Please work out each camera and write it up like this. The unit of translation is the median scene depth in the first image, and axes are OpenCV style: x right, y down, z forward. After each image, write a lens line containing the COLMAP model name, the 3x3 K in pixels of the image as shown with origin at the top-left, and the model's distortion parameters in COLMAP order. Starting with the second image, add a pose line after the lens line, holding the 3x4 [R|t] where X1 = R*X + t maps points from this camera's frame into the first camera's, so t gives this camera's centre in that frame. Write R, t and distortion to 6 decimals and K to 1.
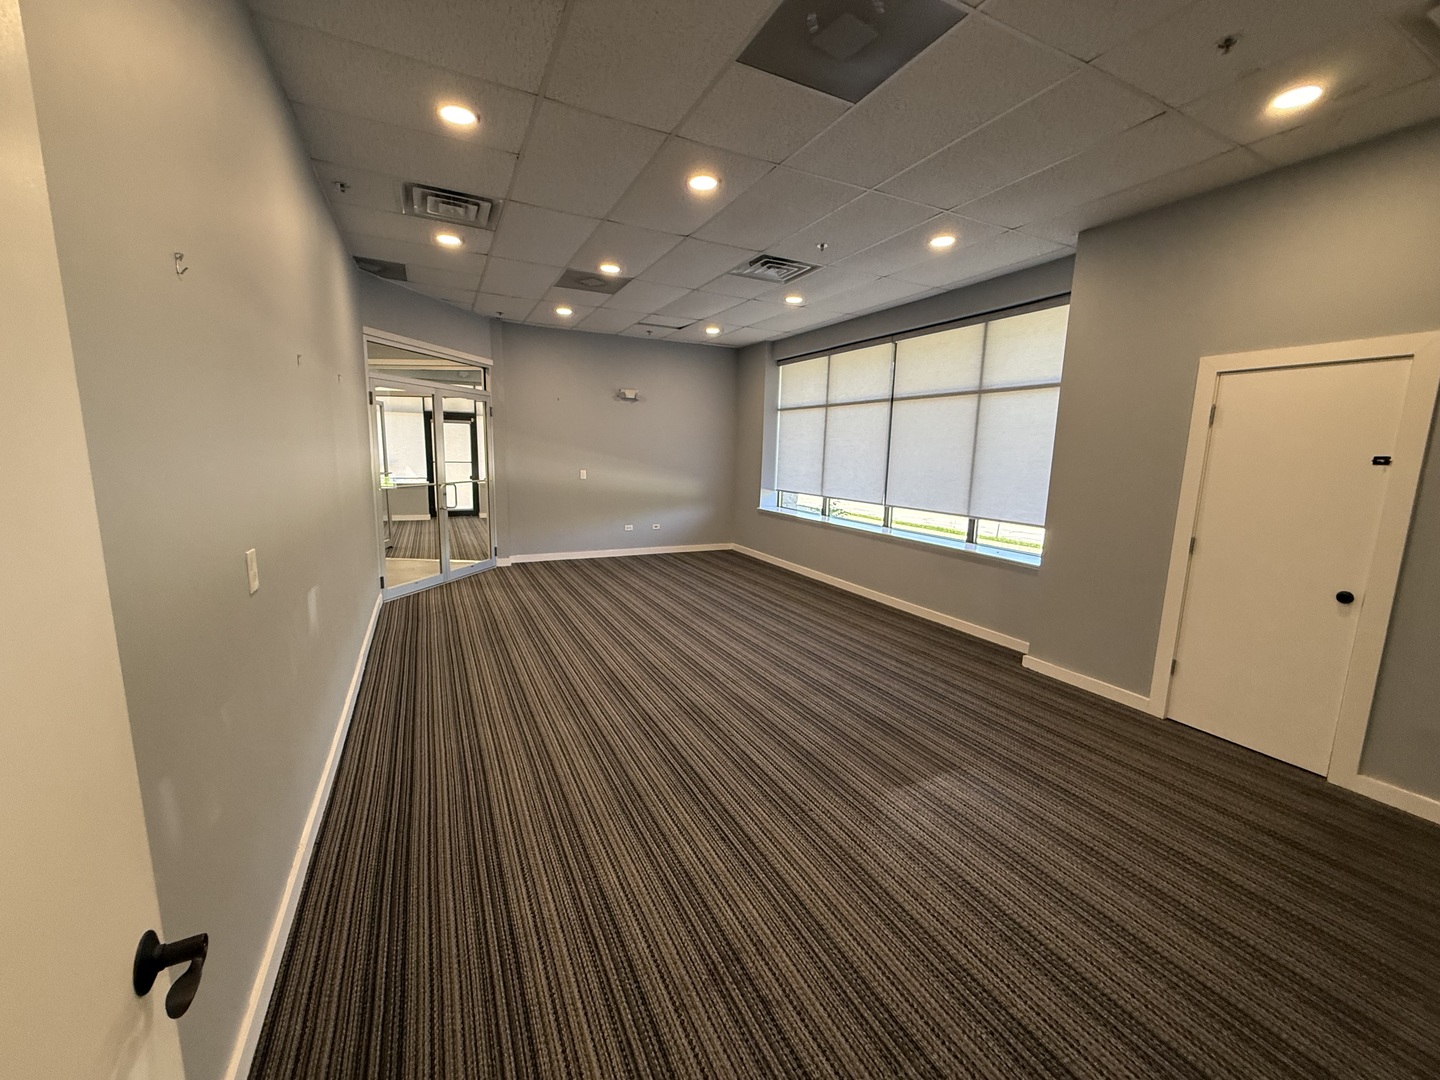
lens RADIAL K [[574.5, 0, 706.5], [0, 574.5, 534.5], [0, 0, 1]] dist [-0.001999, 0.000141]
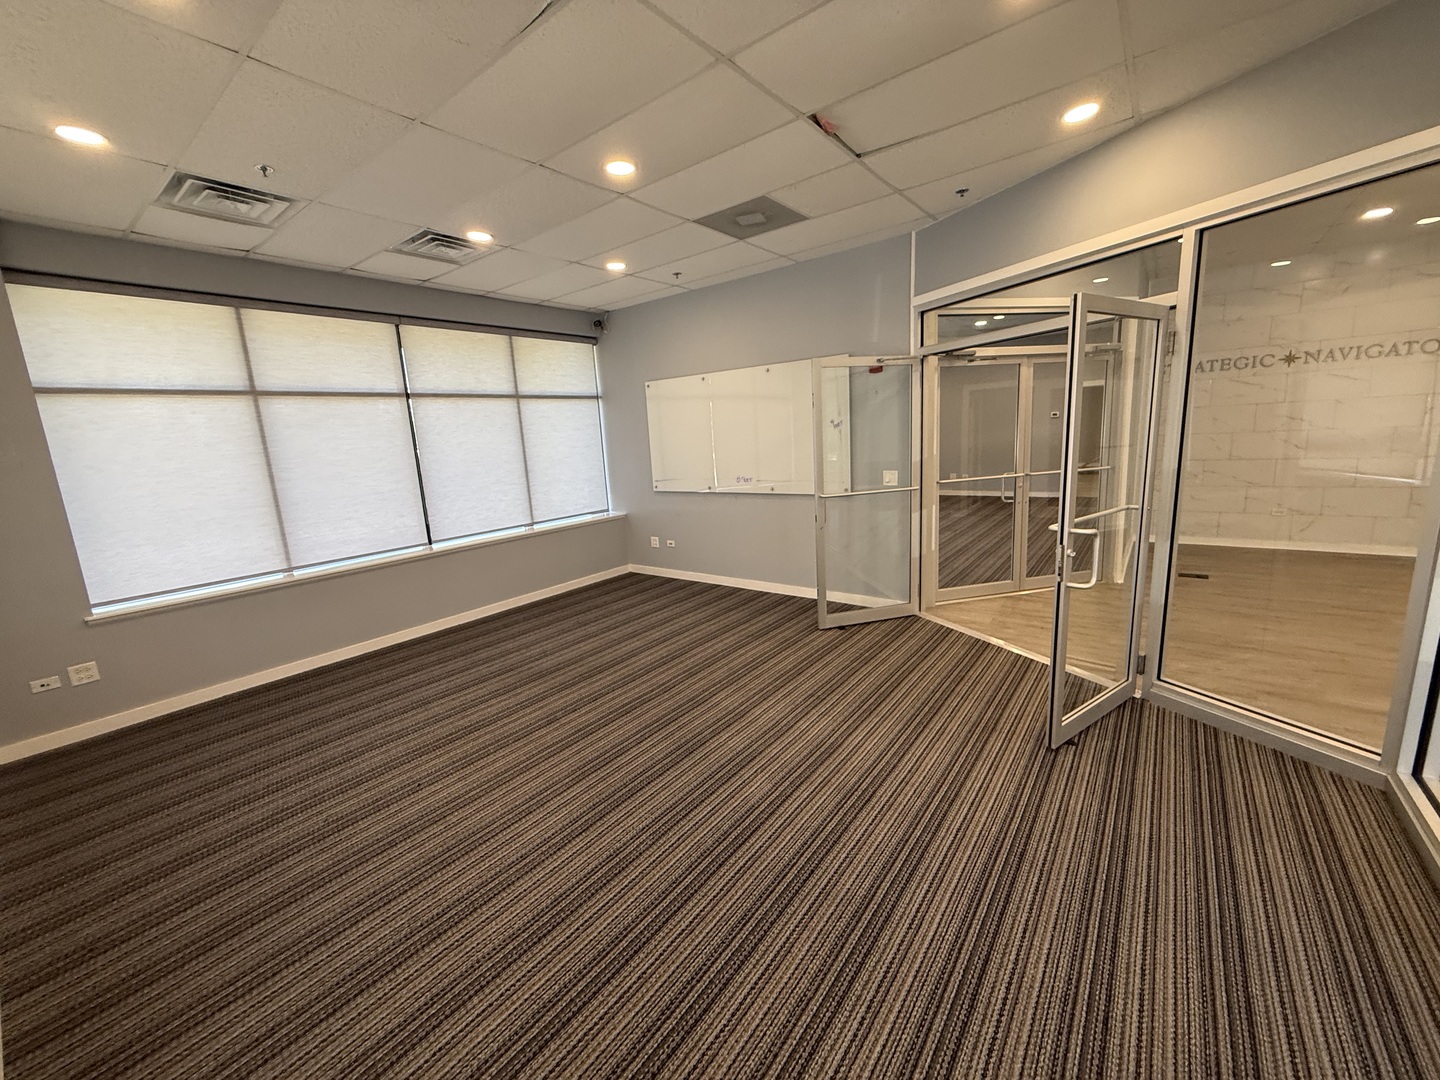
lens RADIAL K [[574.5, 0, 713.9], [0, 574.5, 544.0], [0, 0, 1]] dist [-0.001999, 0.000141]
pose [[-0.451015, -0.154221, 0.879091, -0.945247], [0.189364, 0.945999, 0.263112, -0.248646], [-0.872196, 0.285135, -0.397456, 1.498812]]
